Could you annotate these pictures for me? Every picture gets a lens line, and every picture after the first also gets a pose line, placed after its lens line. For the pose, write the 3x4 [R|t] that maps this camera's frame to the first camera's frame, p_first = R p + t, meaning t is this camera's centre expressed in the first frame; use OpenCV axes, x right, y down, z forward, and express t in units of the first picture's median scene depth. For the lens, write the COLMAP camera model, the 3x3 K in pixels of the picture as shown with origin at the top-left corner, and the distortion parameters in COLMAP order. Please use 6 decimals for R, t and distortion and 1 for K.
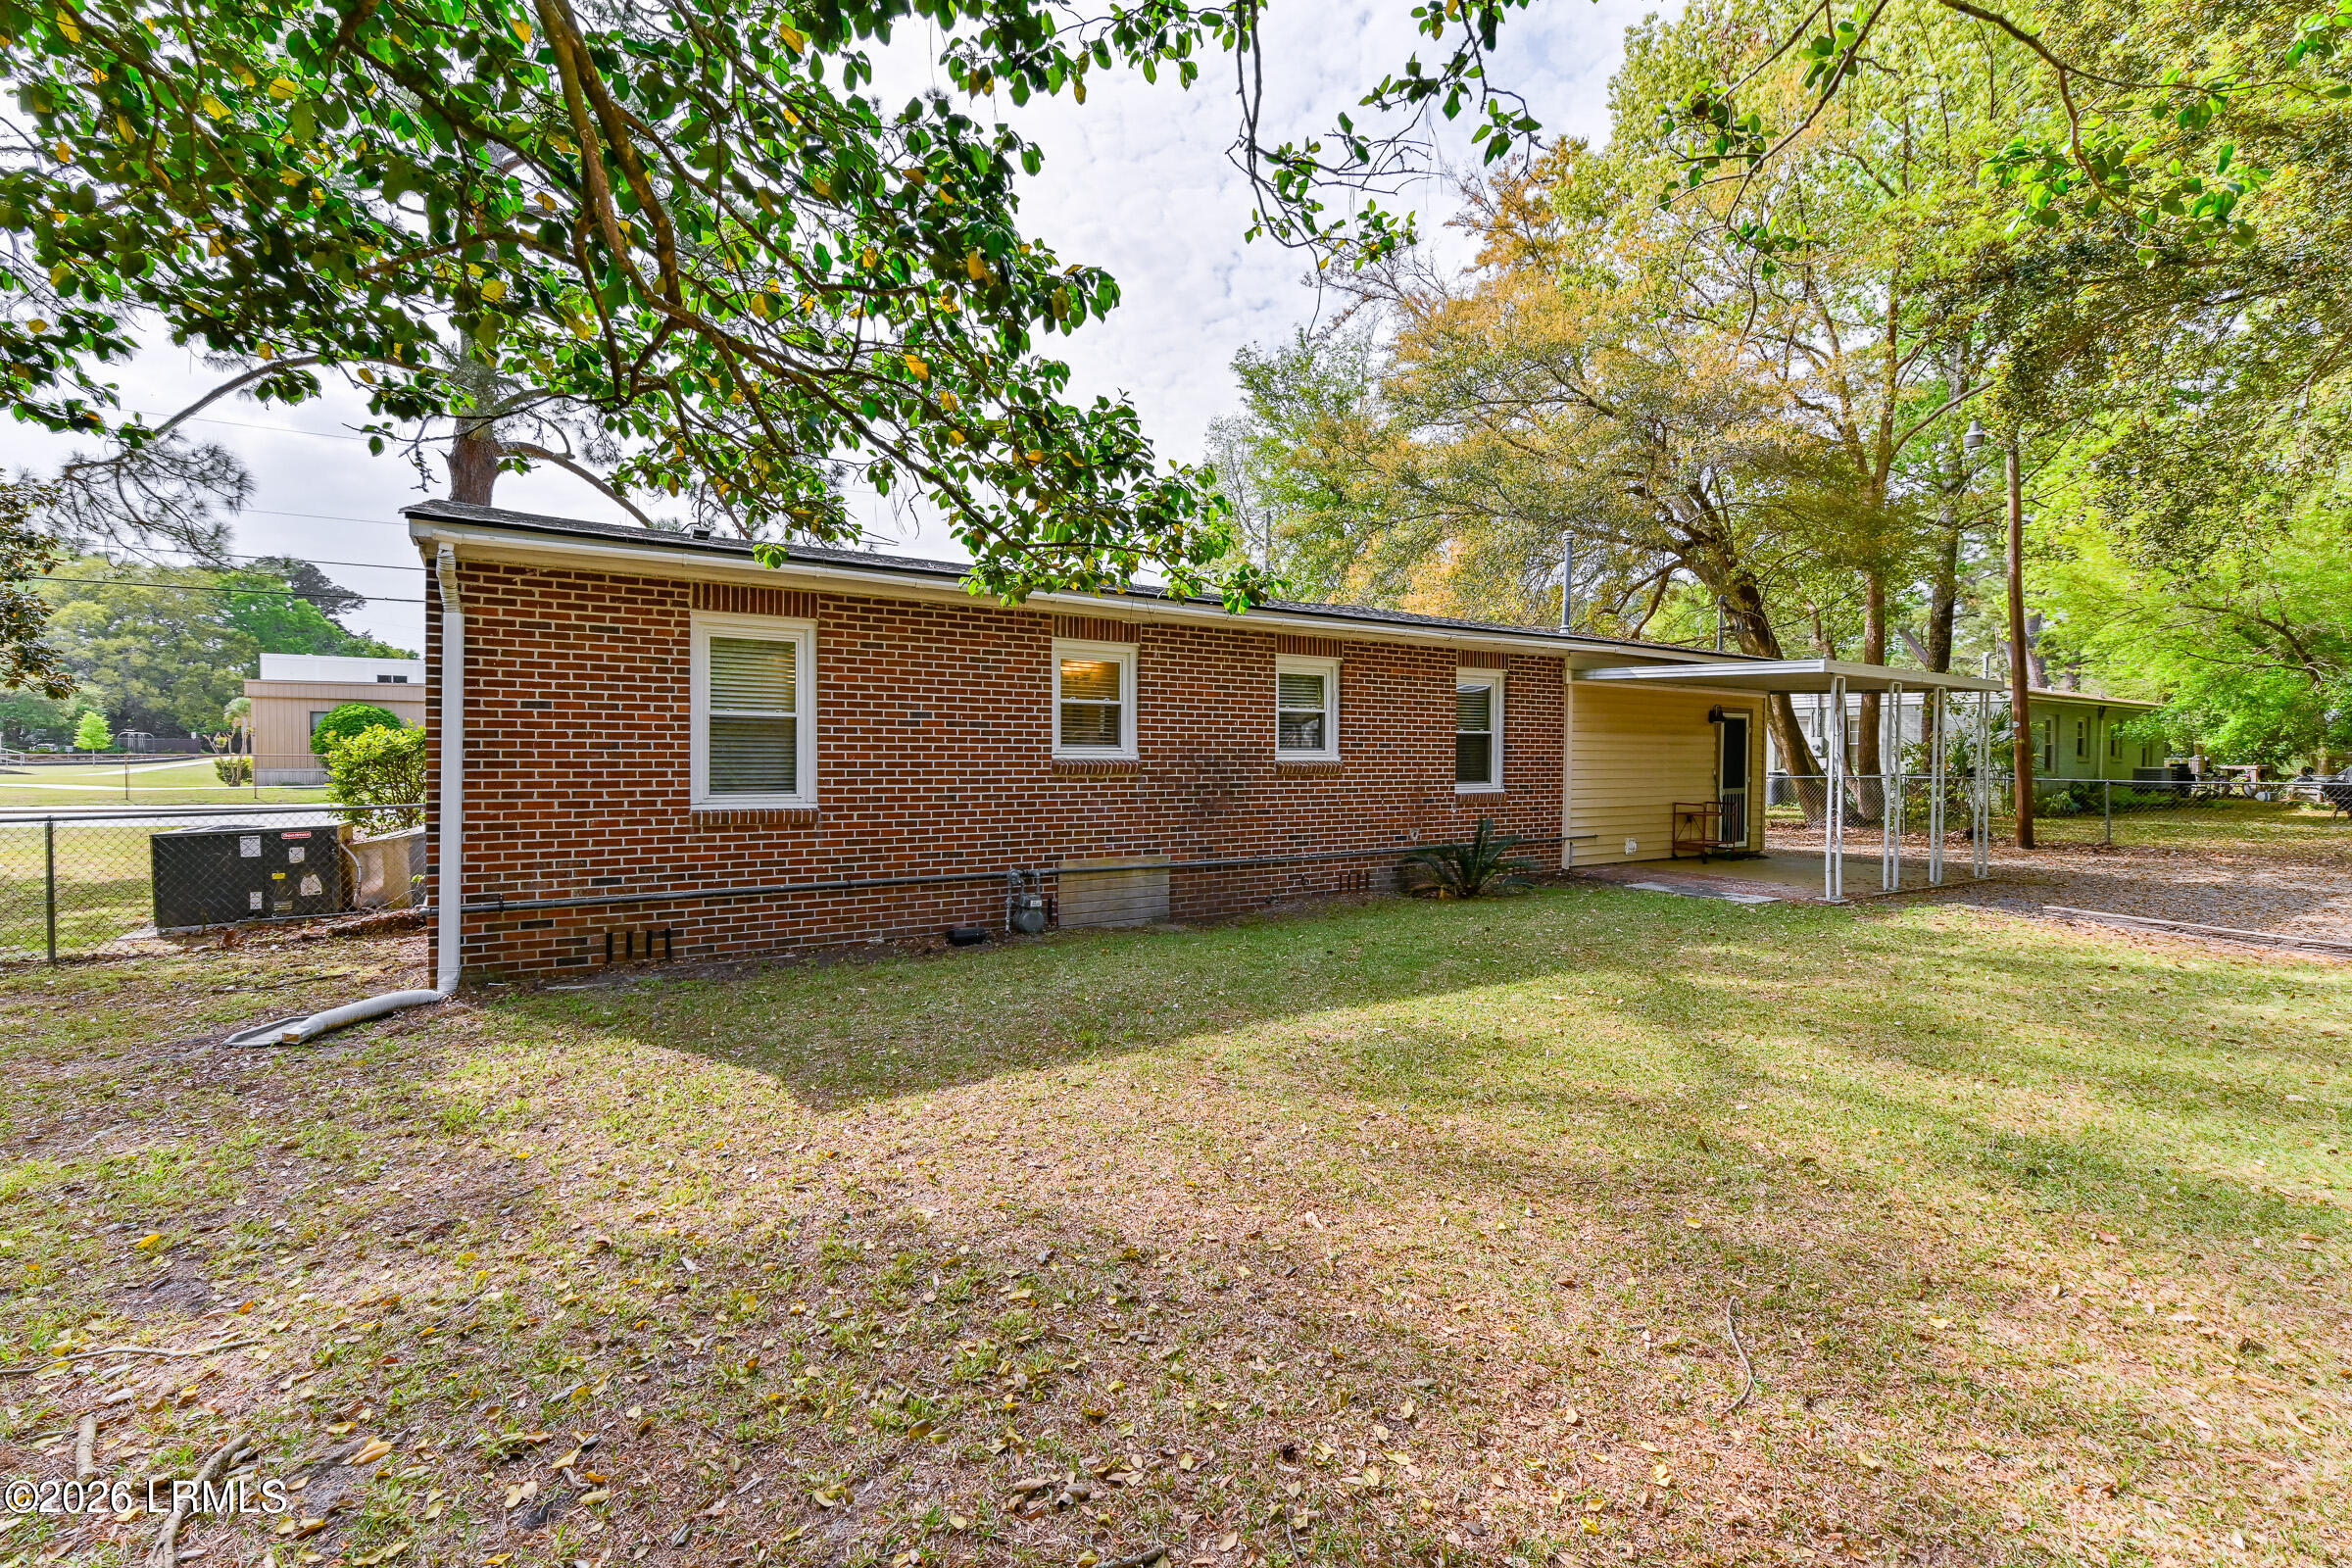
lens RADIAL K [[949.2, 0, 1172.4], [0, 949.2, 770.3], [0, 0, 1]] dist [-0.002586, -0.000183]
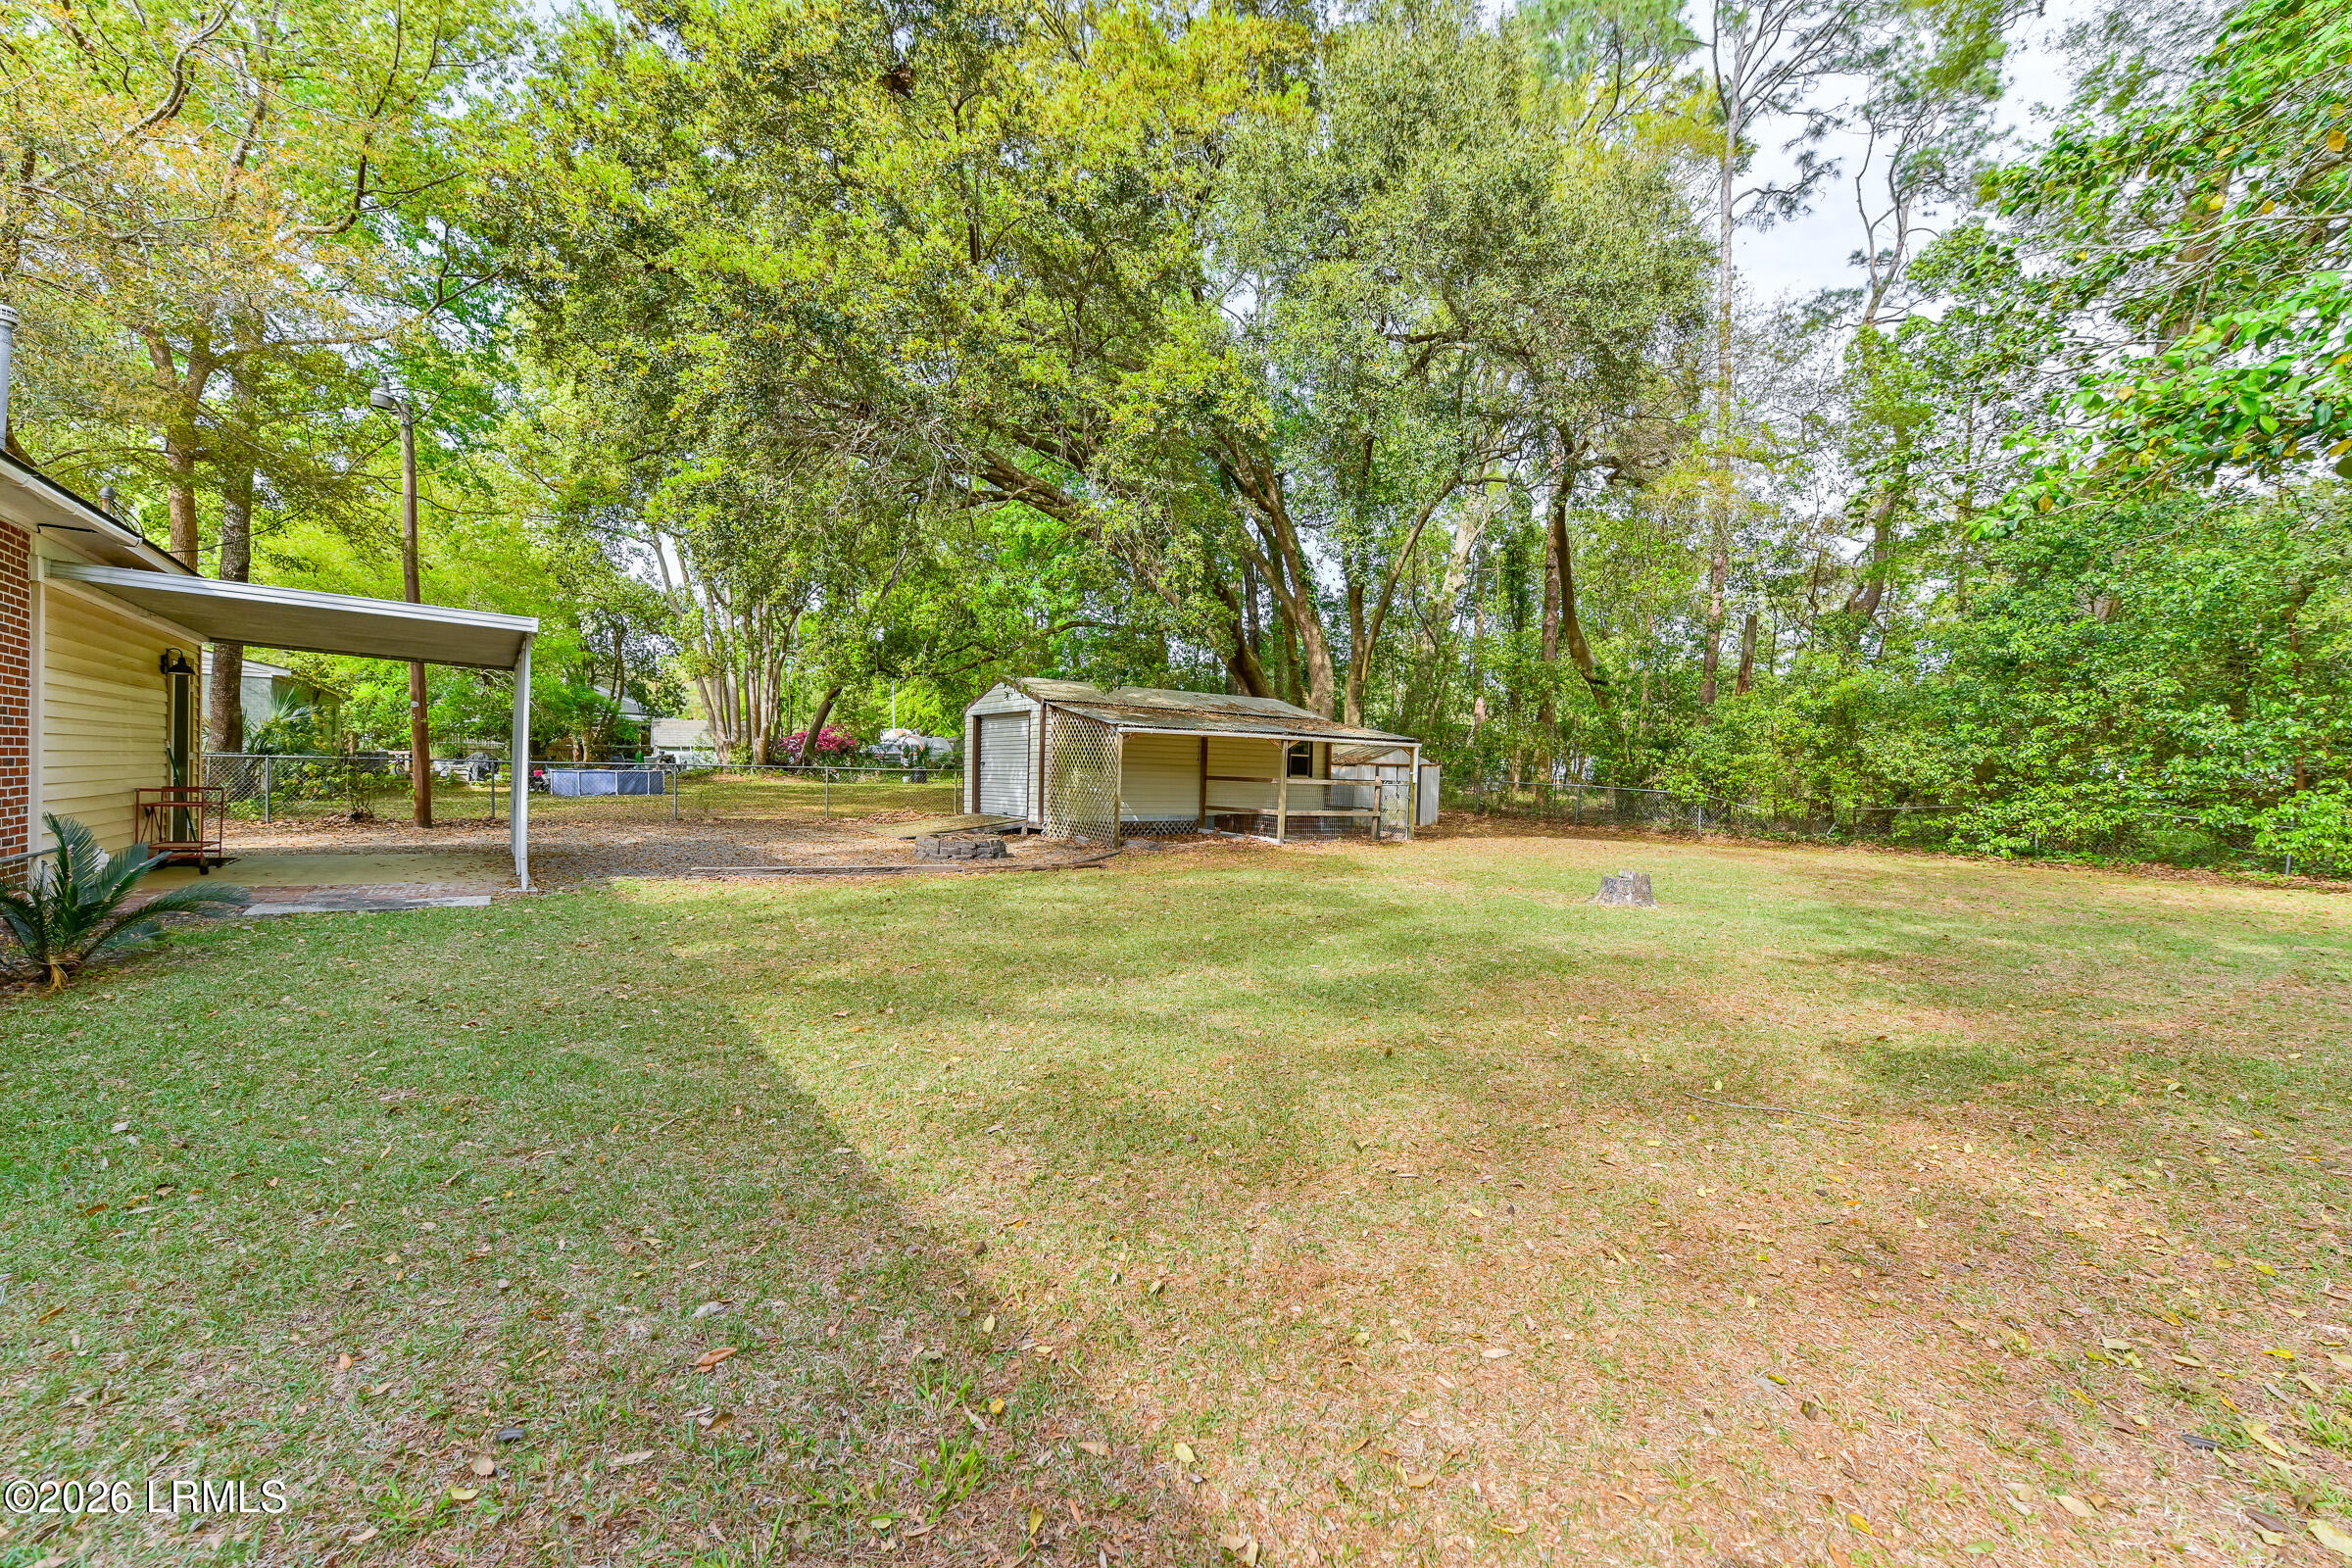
lens RADIAL K [[949.2, 0, 1172.4], [0, 949.2, 770.3], [0, 0, 1]] dist [-0.002586, -0.000183]
pose [[0.010497, -0.009645, 0.999898, -0.455633], [-0.005410, 0.999938, 0.009703, 0.039743], [-0.999930, -0.005512, 0.010444, 1.006797]]
